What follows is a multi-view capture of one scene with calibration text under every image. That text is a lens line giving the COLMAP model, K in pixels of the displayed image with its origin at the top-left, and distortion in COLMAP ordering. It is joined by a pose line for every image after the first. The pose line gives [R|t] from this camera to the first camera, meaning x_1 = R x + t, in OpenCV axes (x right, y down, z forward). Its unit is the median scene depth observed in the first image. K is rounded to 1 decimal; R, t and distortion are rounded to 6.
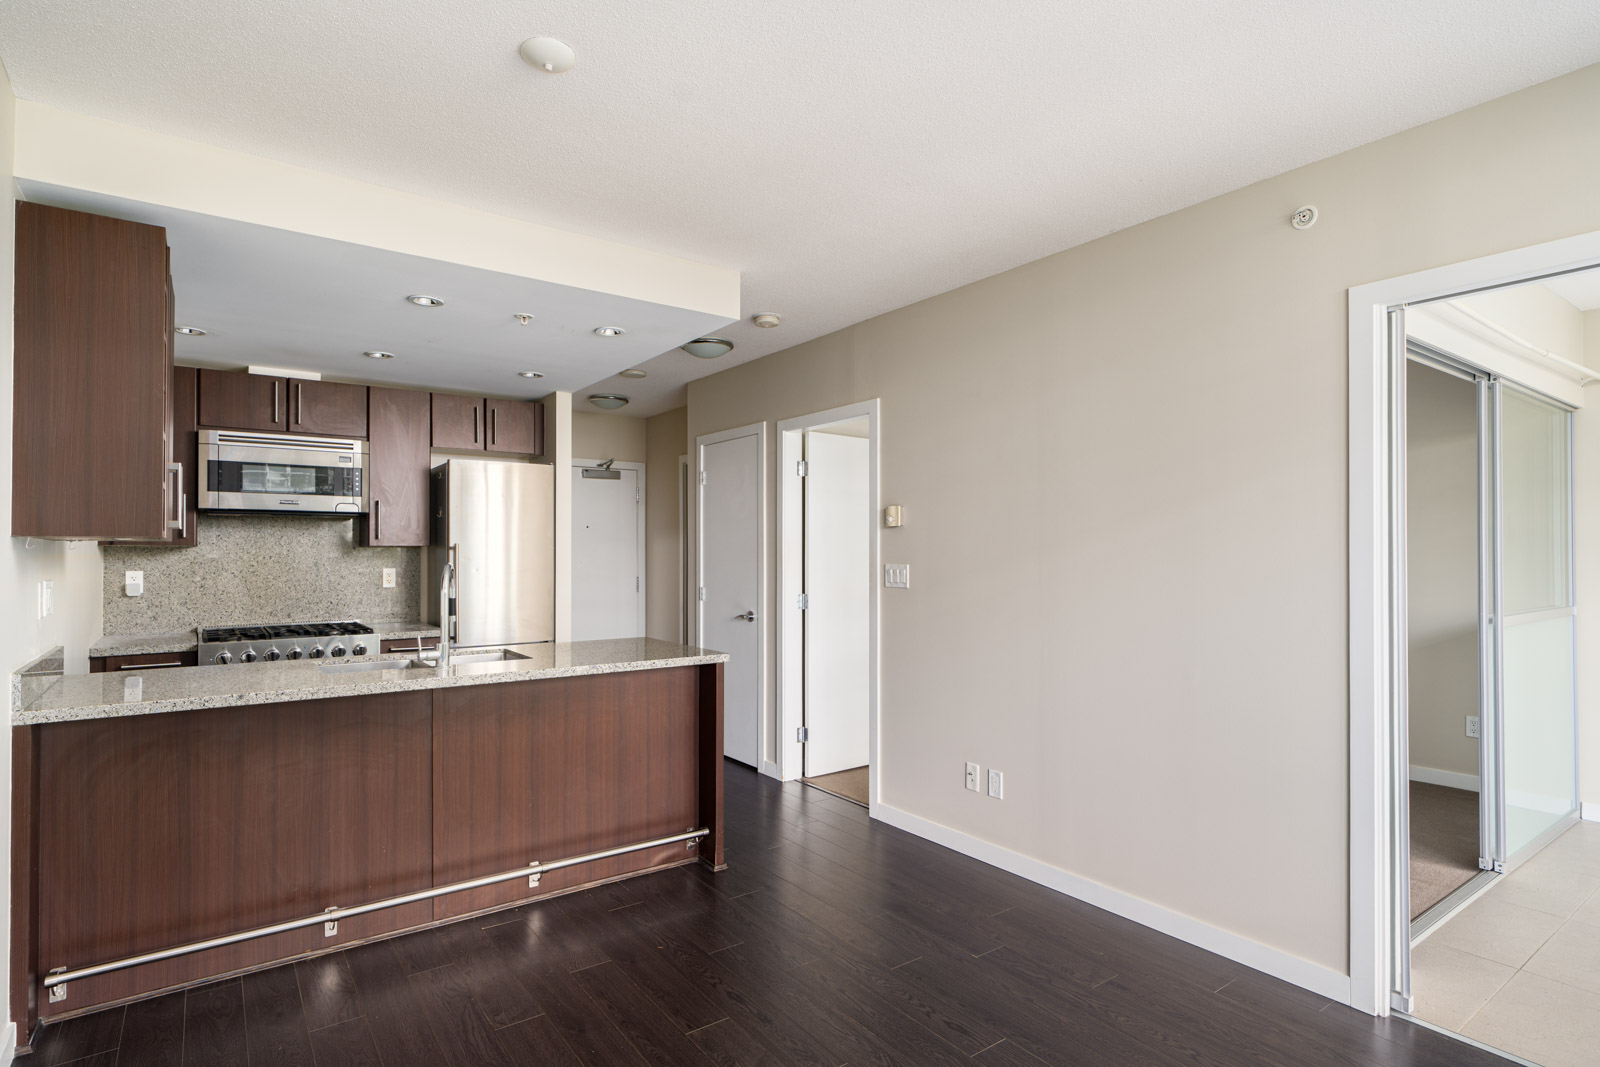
lens RADIAL K [[812.7, 0, 789.3], [0, 812.7, 545.5], [0, 0, 1]] dist [0.001001, -0.000522]
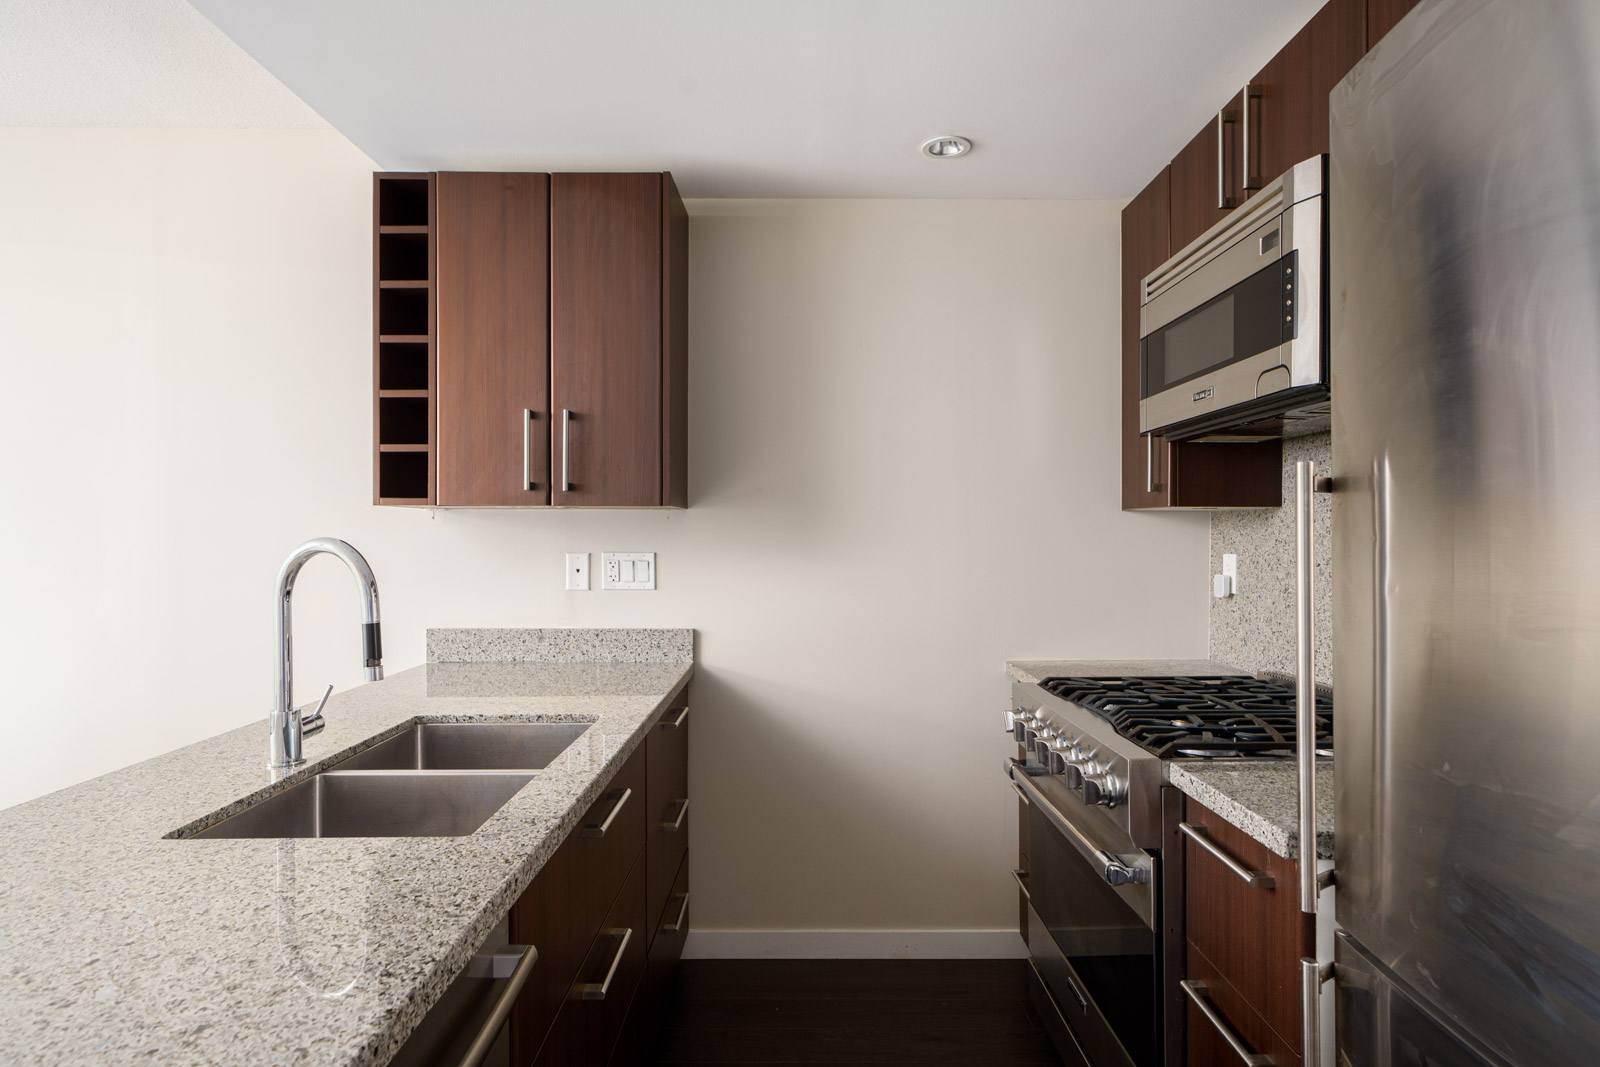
lens RADIAL K [[841.9, 0, 800.5], [0, 841.9, 542.4], [0, 0, 1]] dist [0.001178, 0.000011]
pose [[-0.584307, 0.012181, -0.811441, -0.148174], [0.008715, 0.999924, 0.008735, 0.015103], [0.811486, -0.001968, -0.584369, 1.056723]]
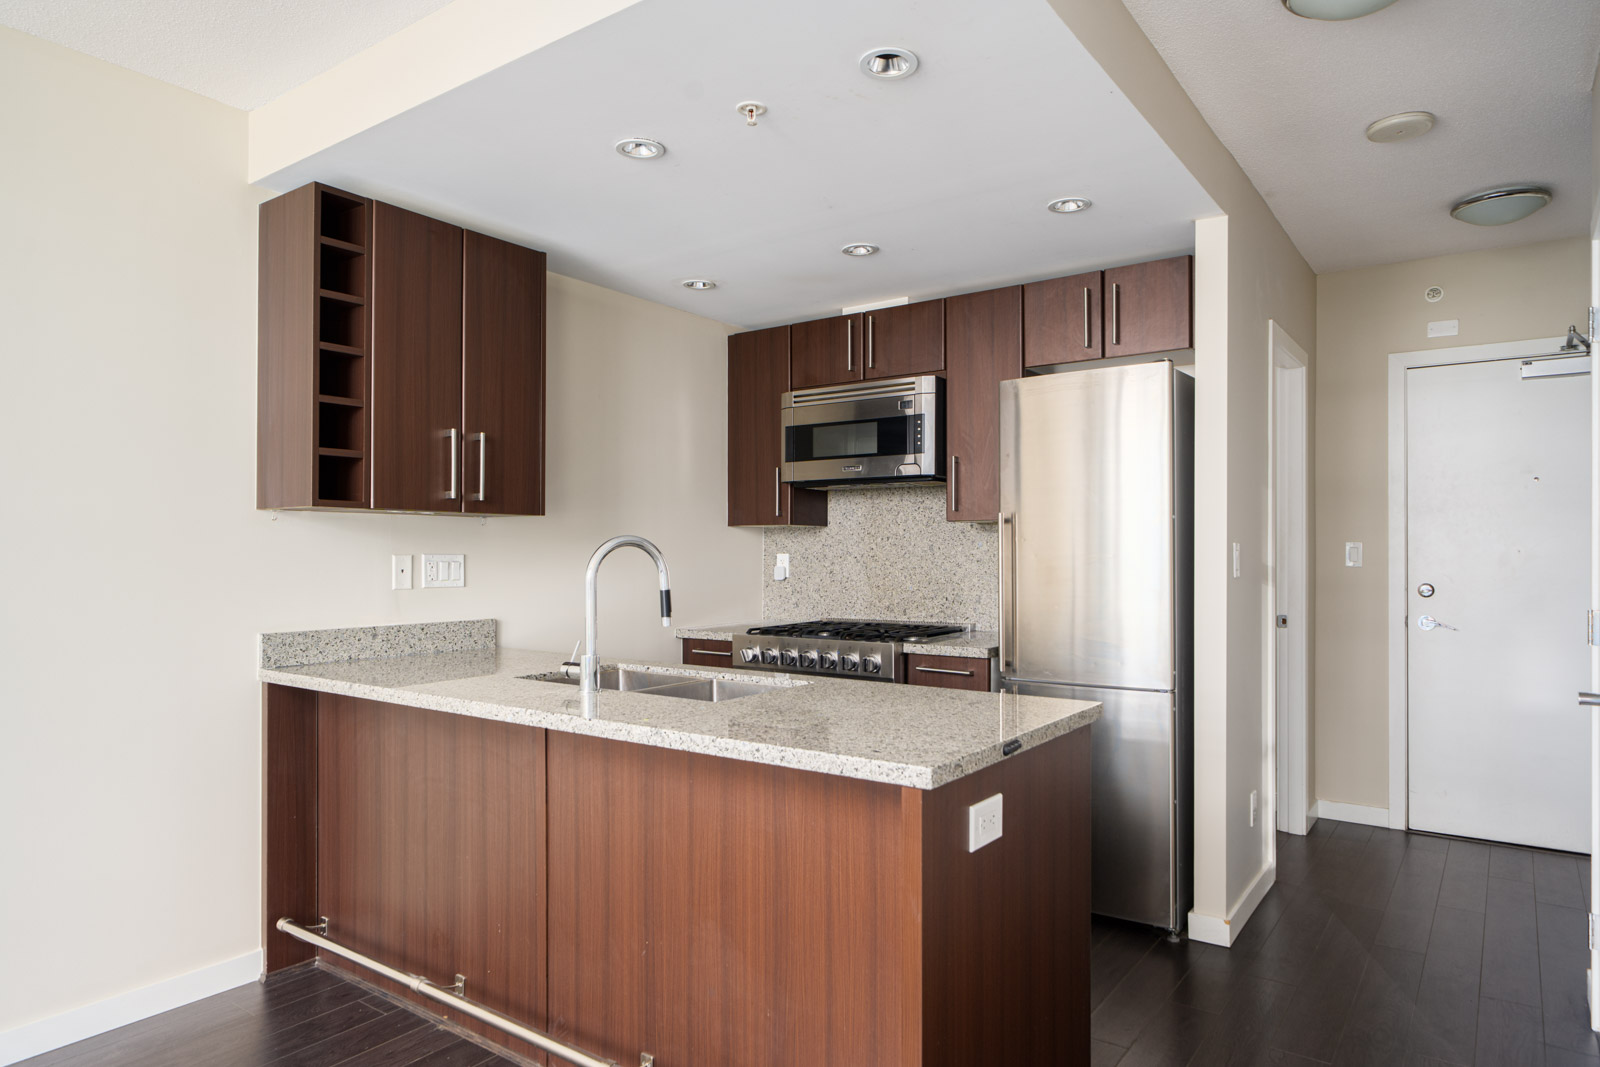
lens RADIAL K [[977.3, 0, 805.4], [0, 977.3, 548.2], [0, 0, 1]] dist [0.001684, -0.000503]
pose [[0.320085, -0.002001, -0.947387, 0.268145], [0.008718, 0.999962, 0.000834, 0.023404], [0.947349, -0.008526, 0.320091, 0.634981]]
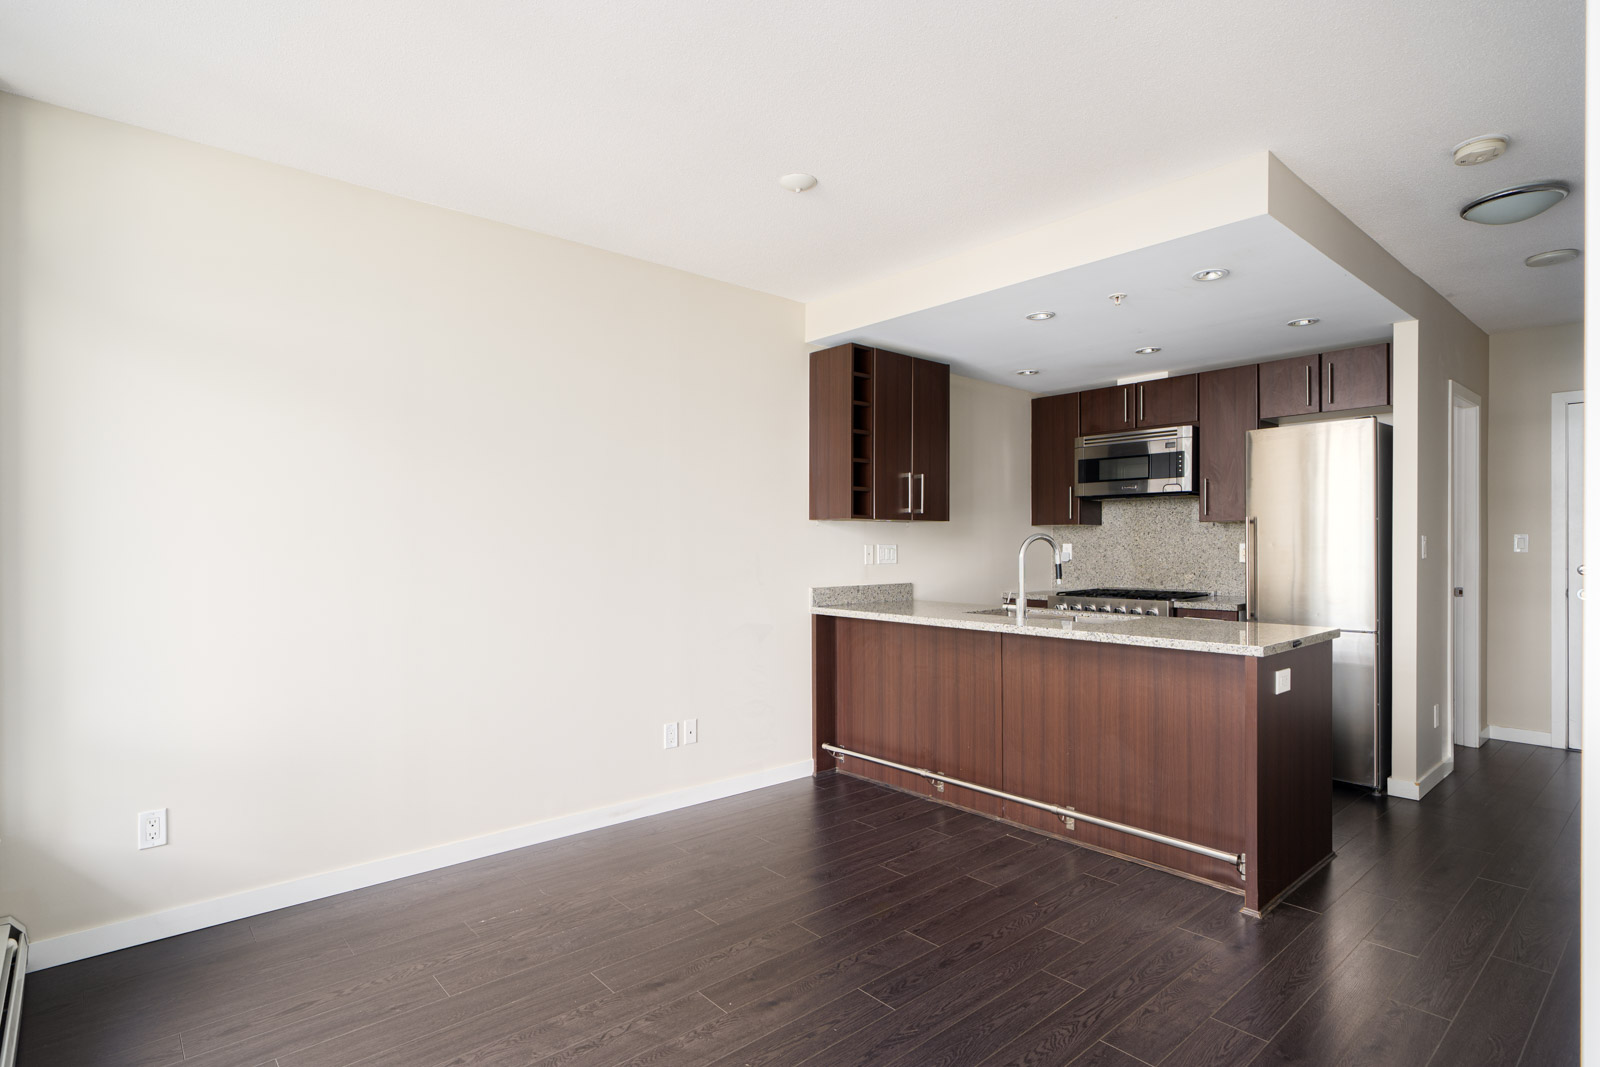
lens RADIAL K [[812.7, 0, 789.3], [0, 812.7, 545.5], [0, 0, 1]] dist [0.001001, -0.000522]
pose [[0.091867, 0.004472, -0.995761, 0.524975], [0.011875, 0.999914, 0.005586, 0.020306], [0.995701, -0.012338, 0.091806, 0.378083]]
